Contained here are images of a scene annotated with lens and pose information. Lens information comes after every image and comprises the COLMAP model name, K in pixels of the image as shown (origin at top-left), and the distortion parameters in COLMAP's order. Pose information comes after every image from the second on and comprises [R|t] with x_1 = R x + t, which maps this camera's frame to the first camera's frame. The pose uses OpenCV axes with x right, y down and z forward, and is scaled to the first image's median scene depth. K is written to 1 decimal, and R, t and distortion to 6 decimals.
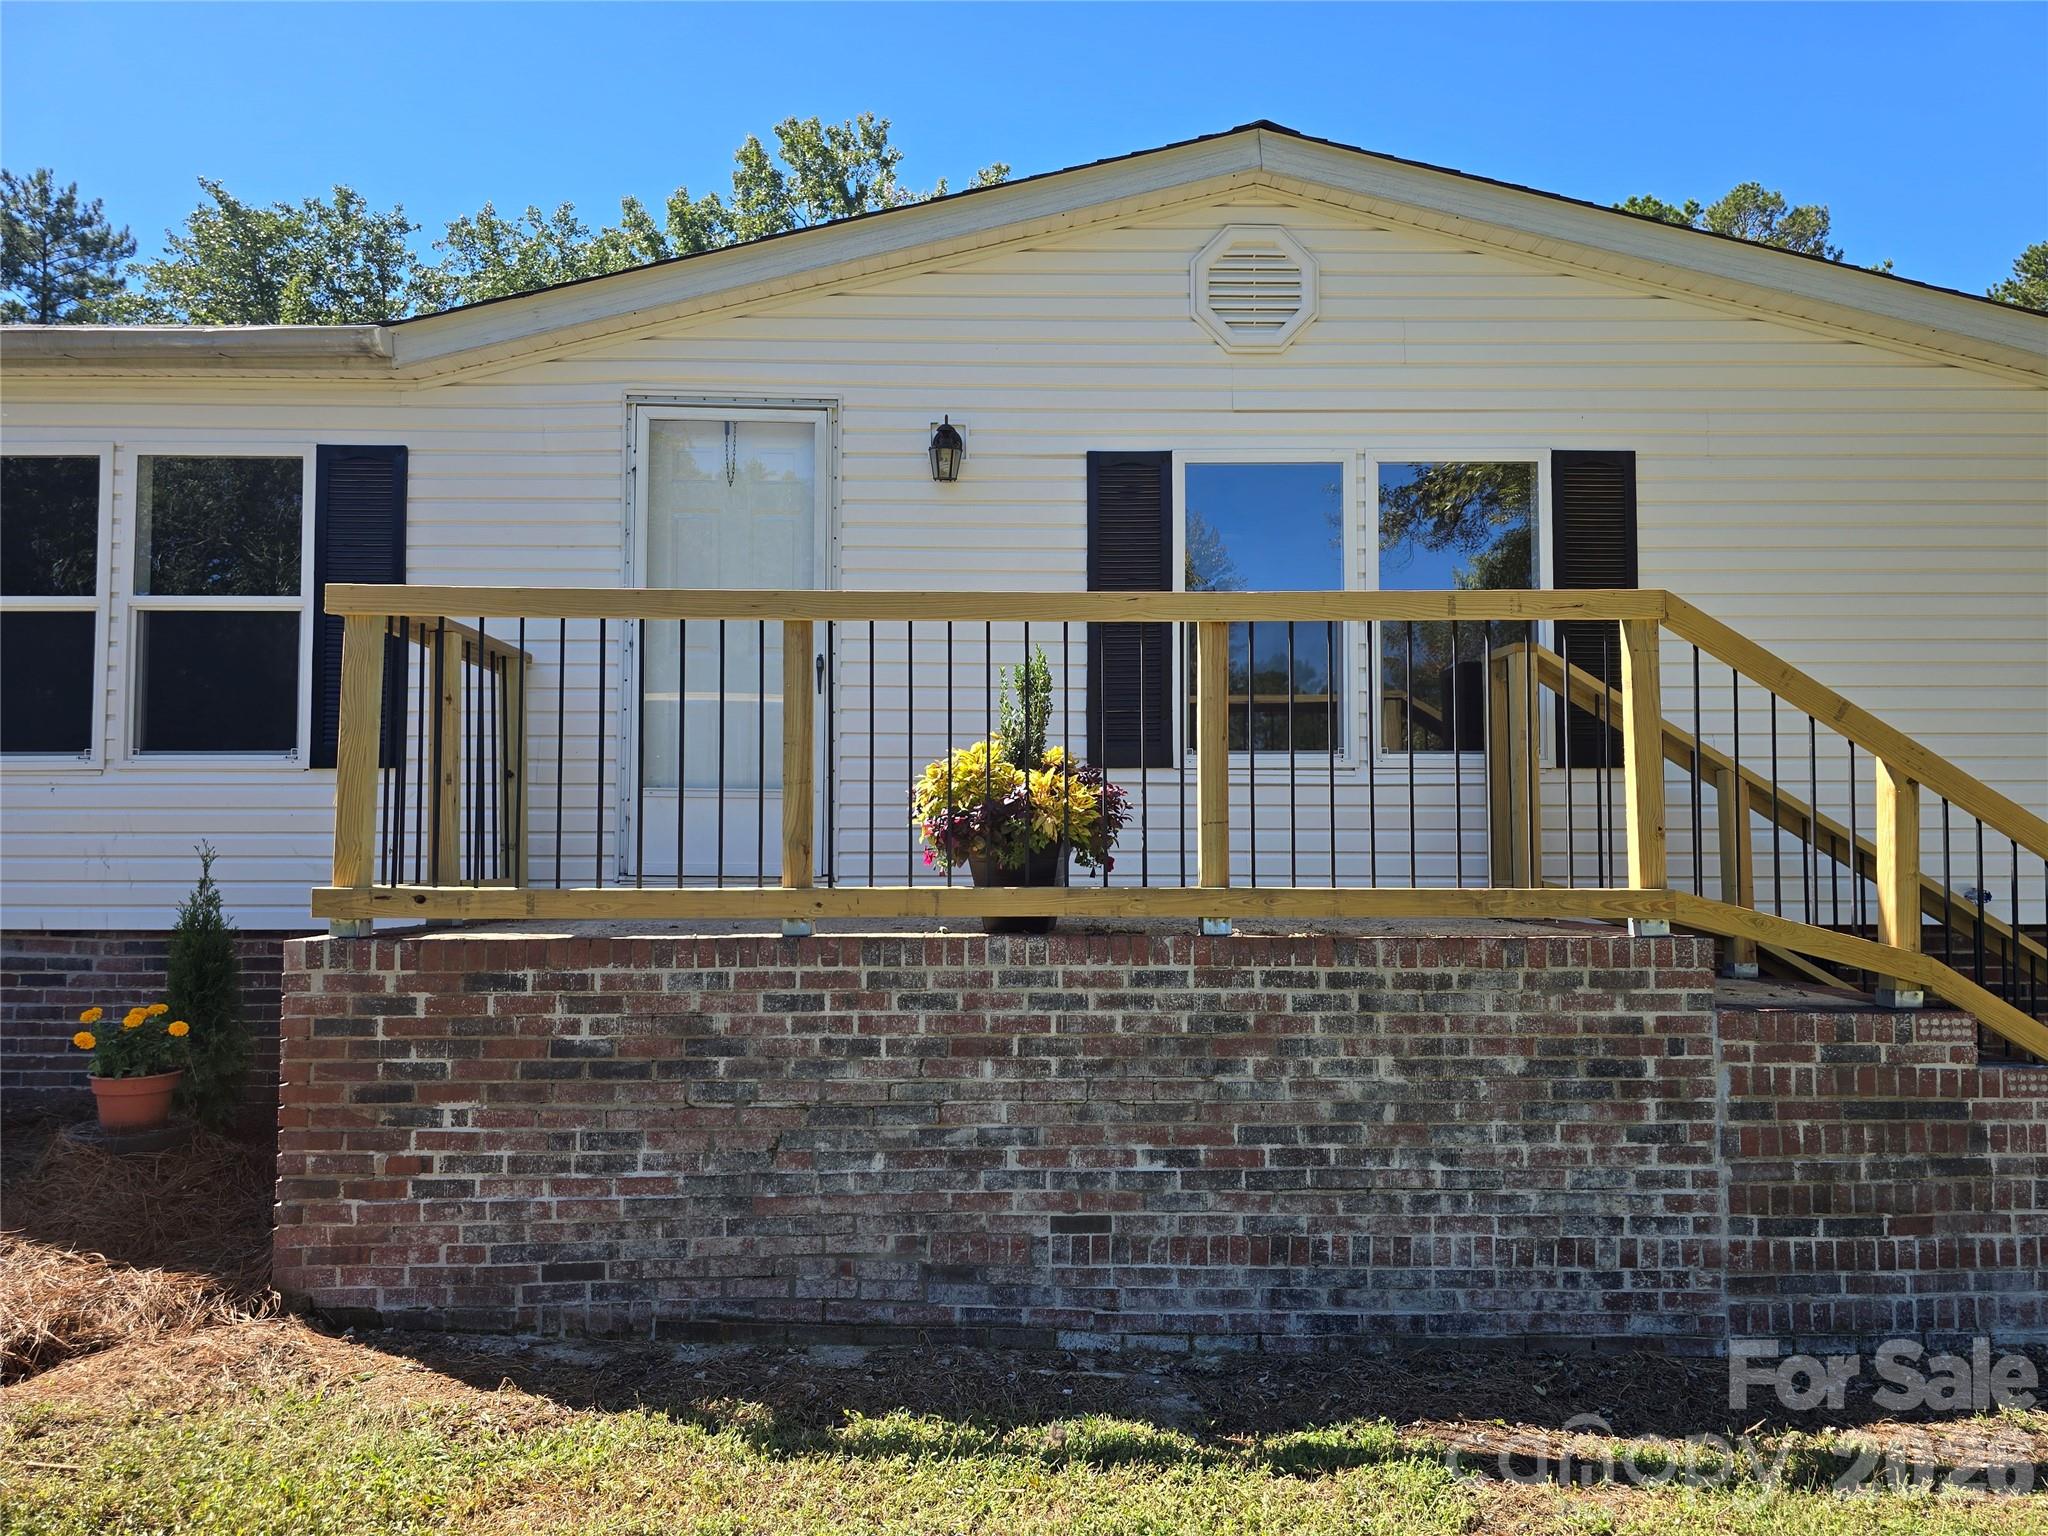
lens RADIAL K [[1378.1, 0, 1020.5], [0, 1378.1, 765.2], [0, 0, 1]] dist [0.051549, -0.038400]
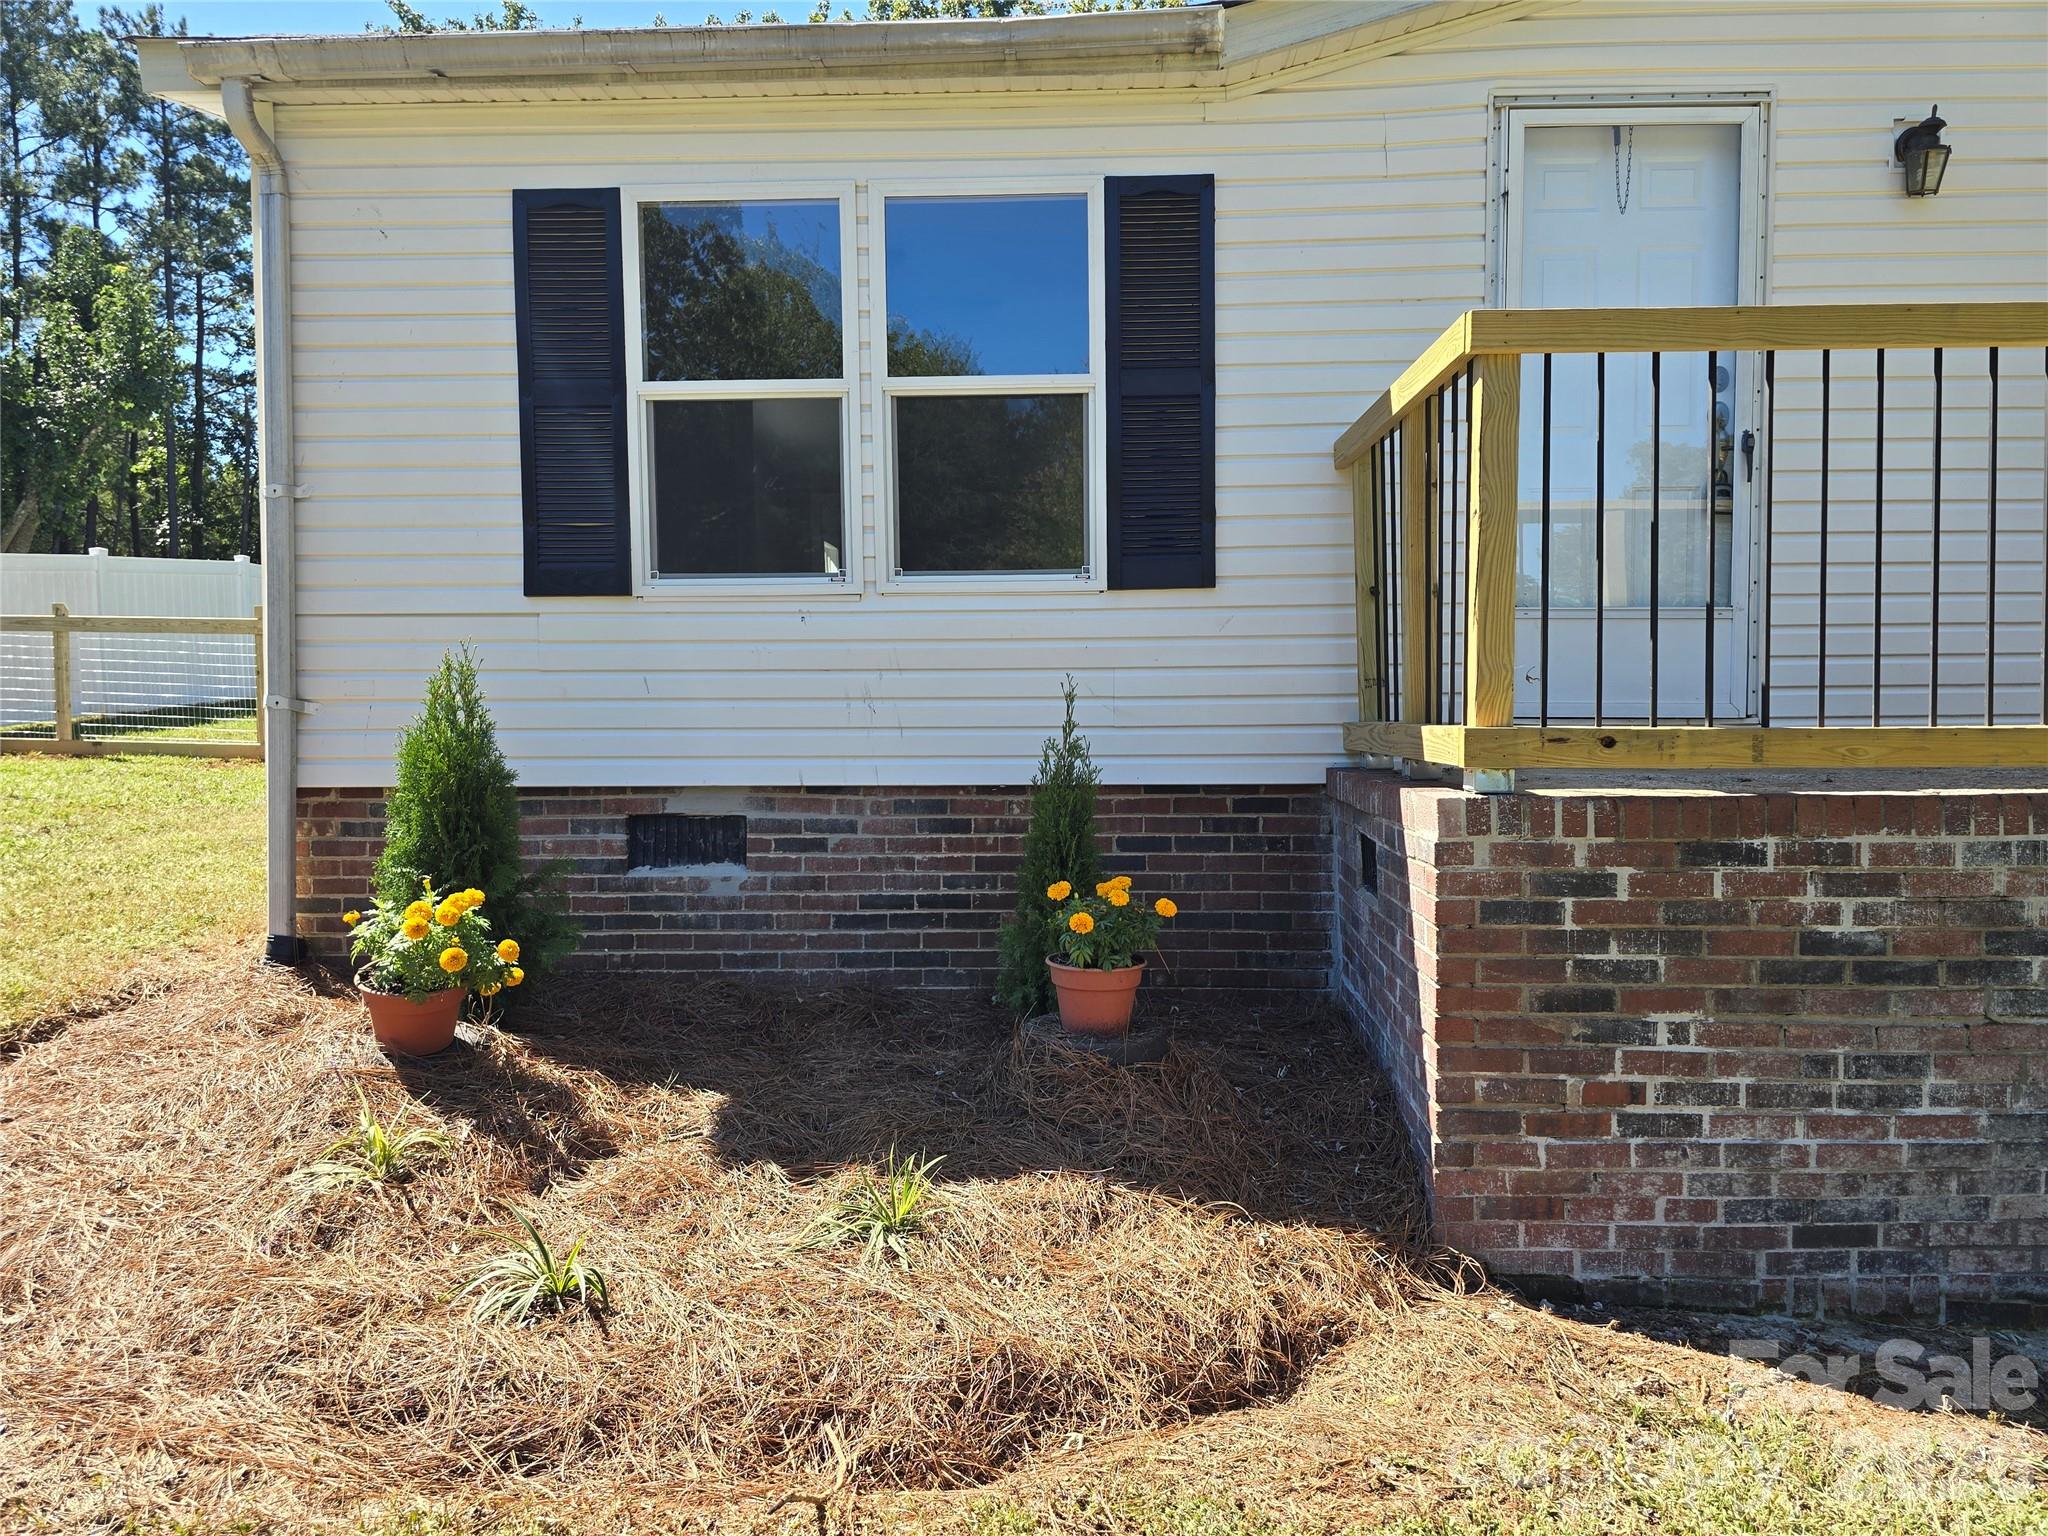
lens RADIAL K [[1378.1, 0, 1019.8], [0, 1378.1, 752.9], [0, 0, 1]] dist [0.051549, -0.038400]
pose [[0.998825, -0.006551, -0.048026, -0.715339], [0.011059, 0.995491, 0.094206, 0.029254], [0.047193, -0.094626, 0.994394, 0.252933]]
